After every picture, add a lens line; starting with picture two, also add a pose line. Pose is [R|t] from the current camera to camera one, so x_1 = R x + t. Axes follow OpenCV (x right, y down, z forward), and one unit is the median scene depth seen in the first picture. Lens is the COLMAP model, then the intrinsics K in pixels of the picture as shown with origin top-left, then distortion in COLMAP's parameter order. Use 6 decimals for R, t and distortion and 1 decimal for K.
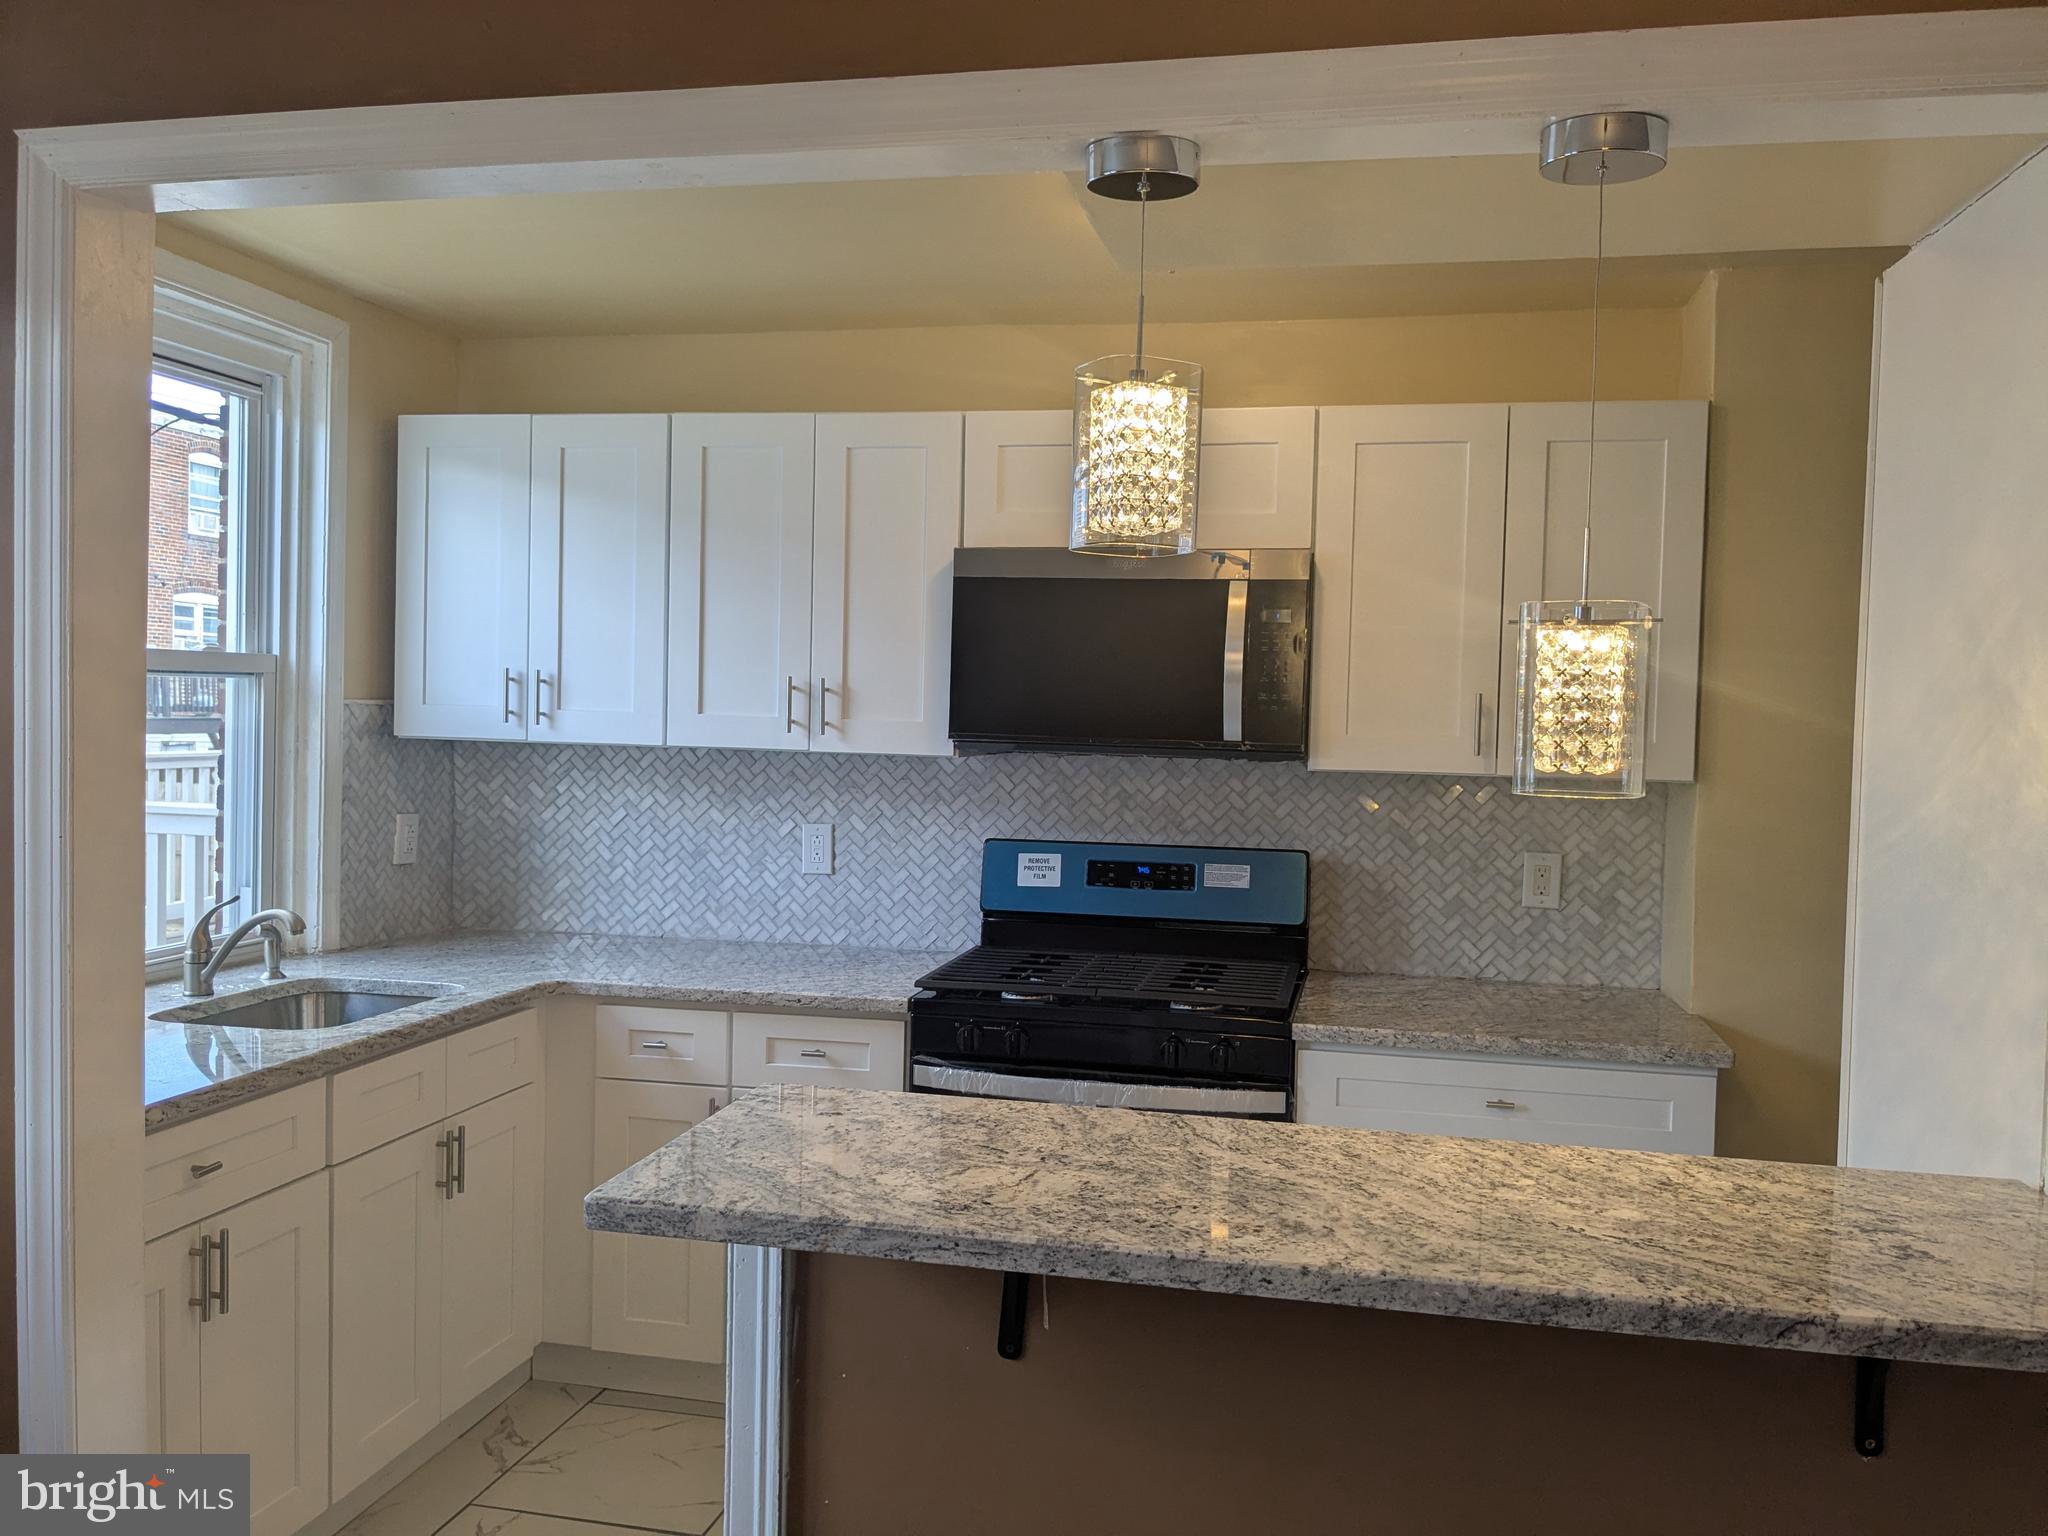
lens RADIAL K [[1614.4, 0, 1024.0], [0, 1614.4, 768.0], [0, 0, 1]] dist [0.103115, -0.211844]
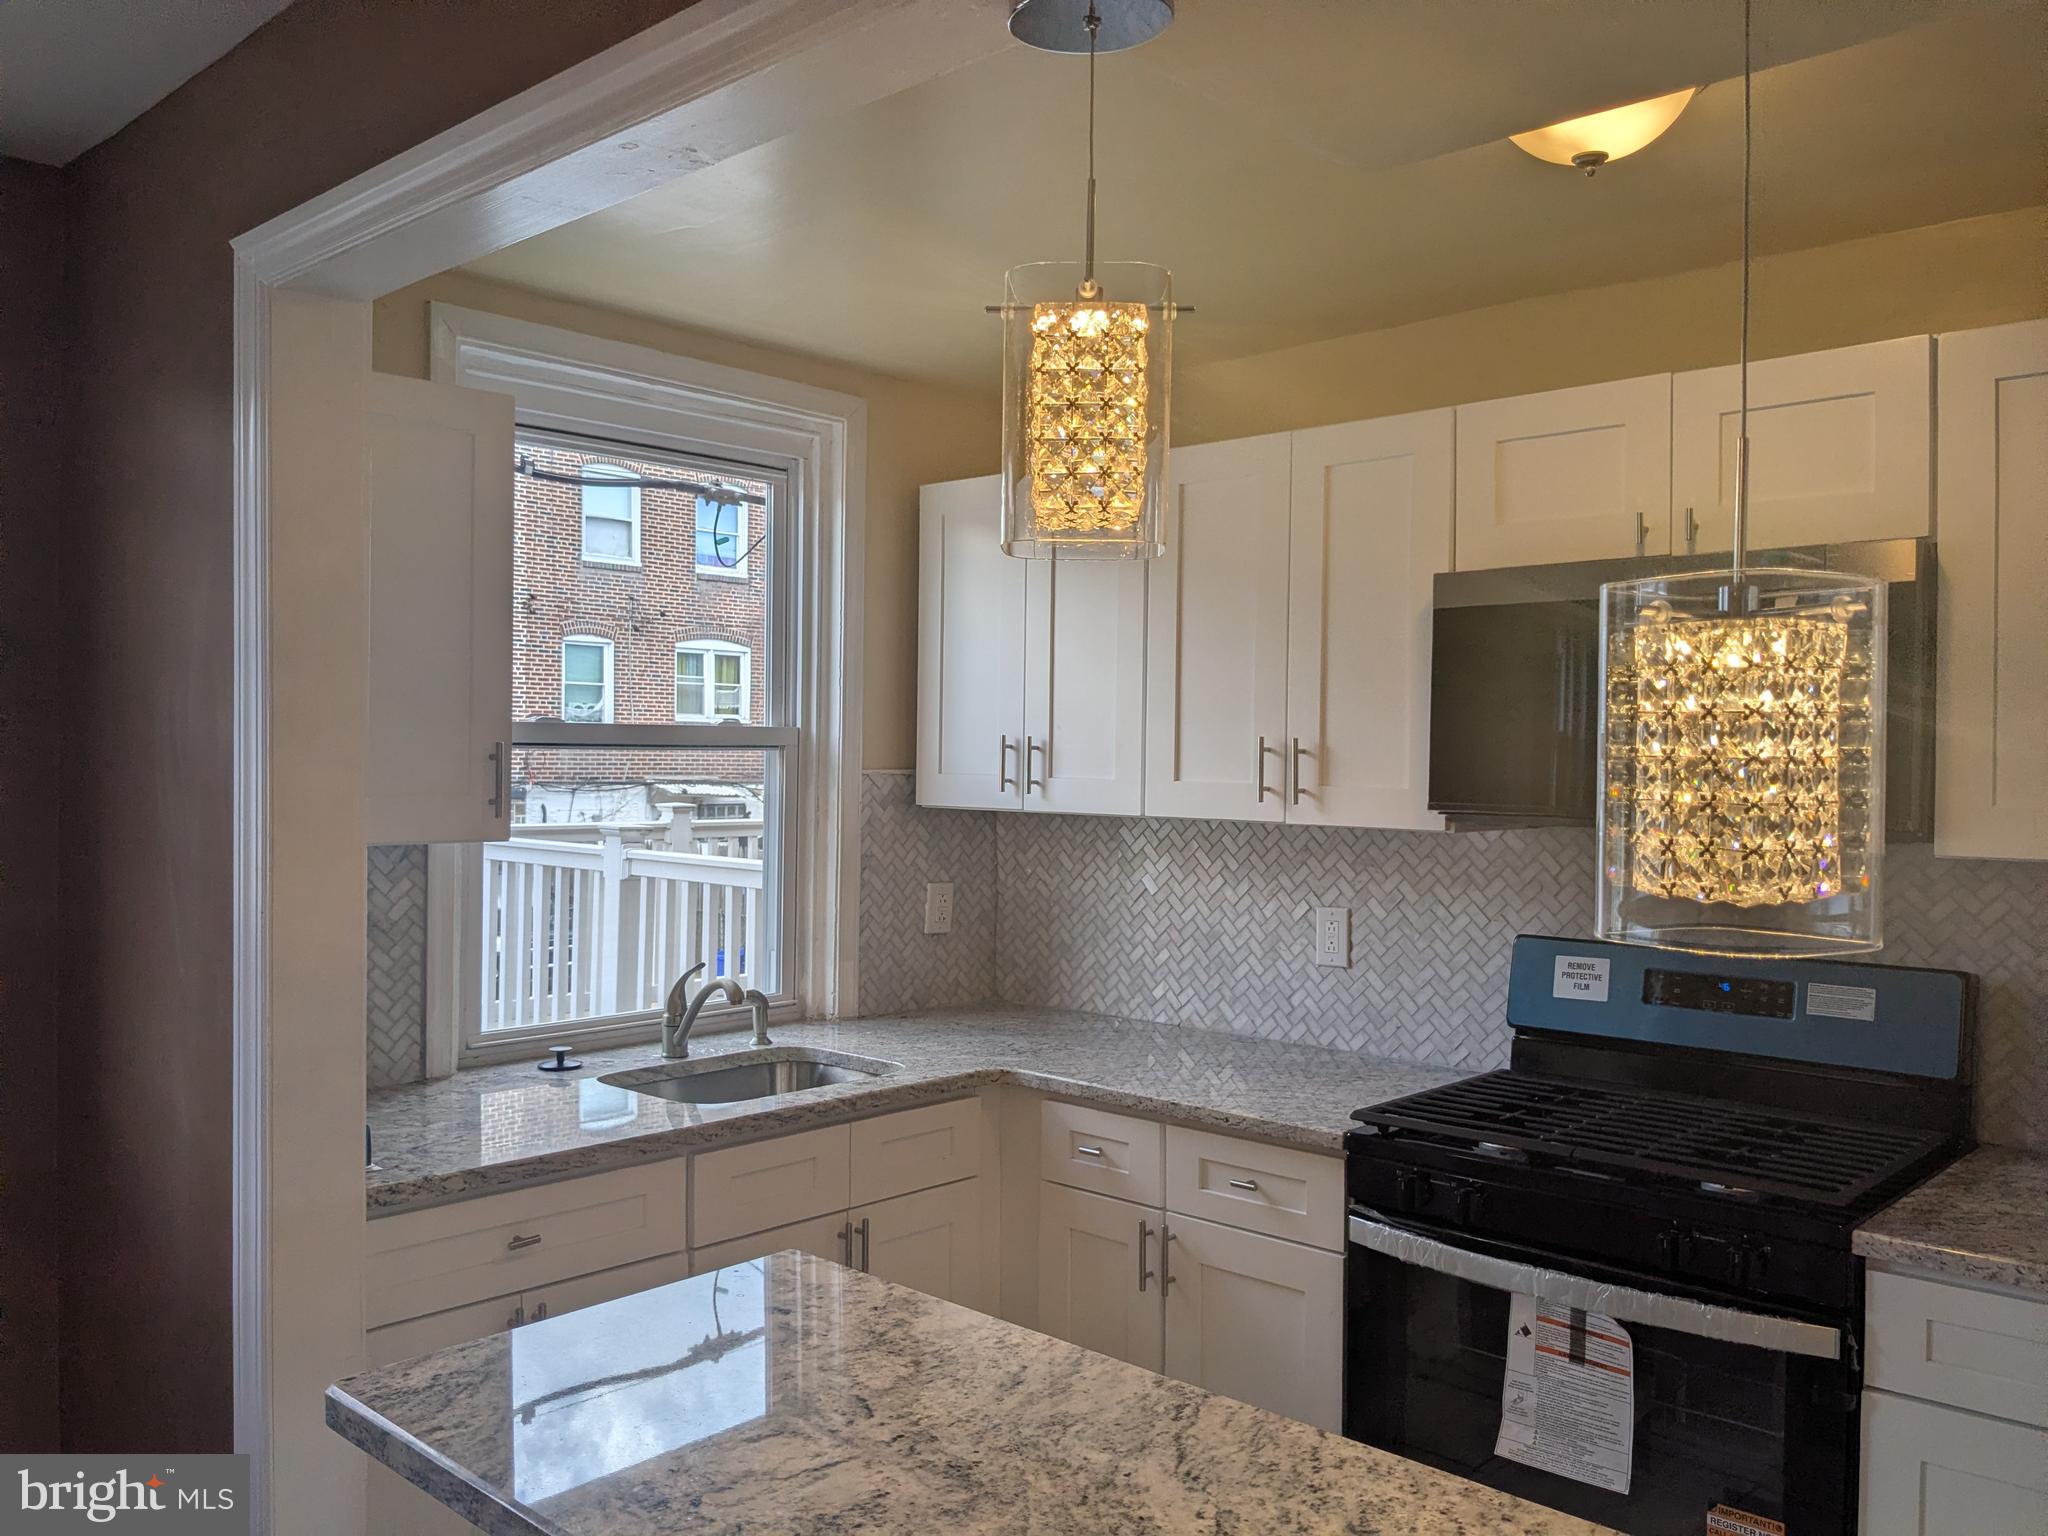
lens RADIAL K [[1614.4, 0, 1024.0], [0, 1614.4, 768.0], [0, 0, 1]] dist [0.103115, -0.211844]
pose [[0.855270, -0.011762, -0.518049, 0.180639], [-0.007057, 0.999385, -0.034342, -0.008686], [0.518134, 0.033028, 0.854661, 0.182605]]
